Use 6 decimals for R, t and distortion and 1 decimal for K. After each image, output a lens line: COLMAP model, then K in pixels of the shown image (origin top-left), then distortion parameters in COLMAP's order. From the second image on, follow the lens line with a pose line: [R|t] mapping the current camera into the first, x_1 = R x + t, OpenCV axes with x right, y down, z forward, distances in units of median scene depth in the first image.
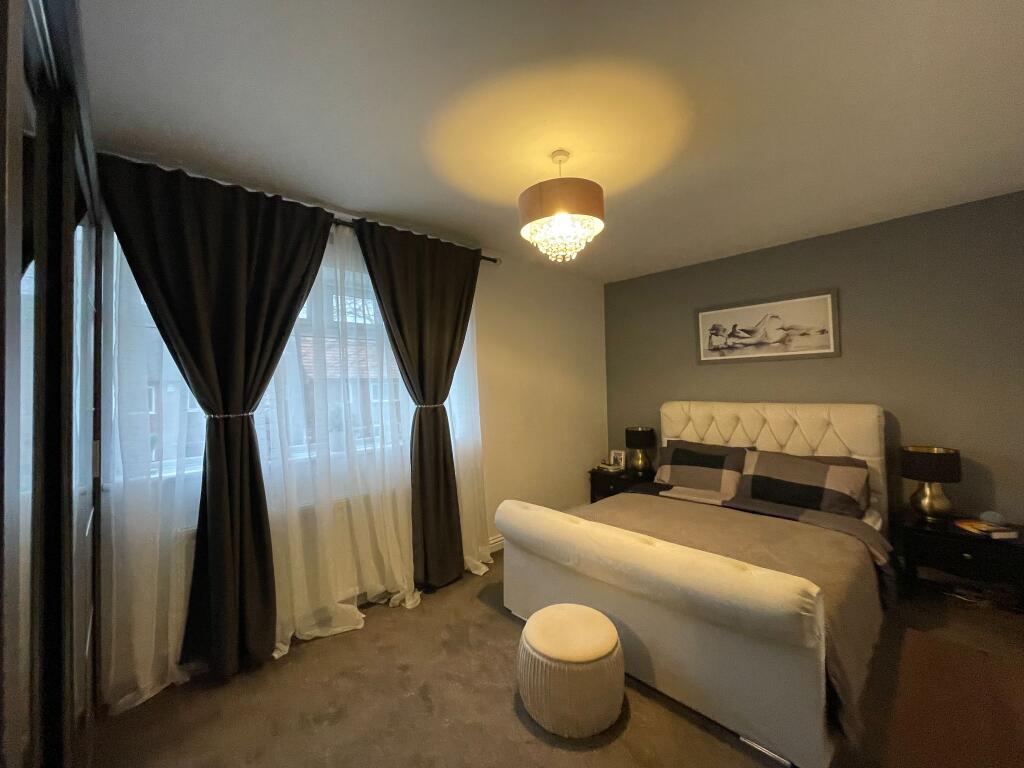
lens RADIAL K [[412.9, 0, 510.8], [0, 412.9, 374.1], [0, 0, 1]] dist [-0.003052, -0.000010]
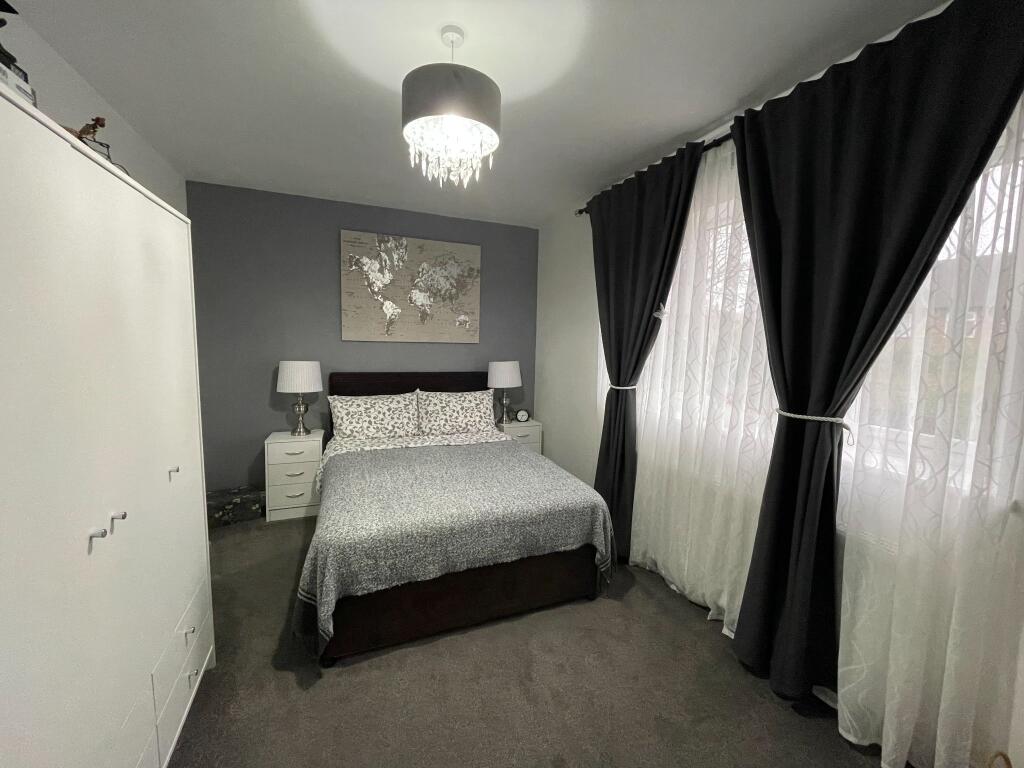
lens RADIAL K [[412.9, 0, 510.8], [0, 412.9, 374.1], [0, 0, 1]] dist [-0.003052, -0.000010]
pose [[-0.350877, 0.096111, -0.931476, 0.479644], [-0.005658, 0.994483, 0.104743, -0.022864], [0.936405, 0.042022, -0.348397, 0.947527]]
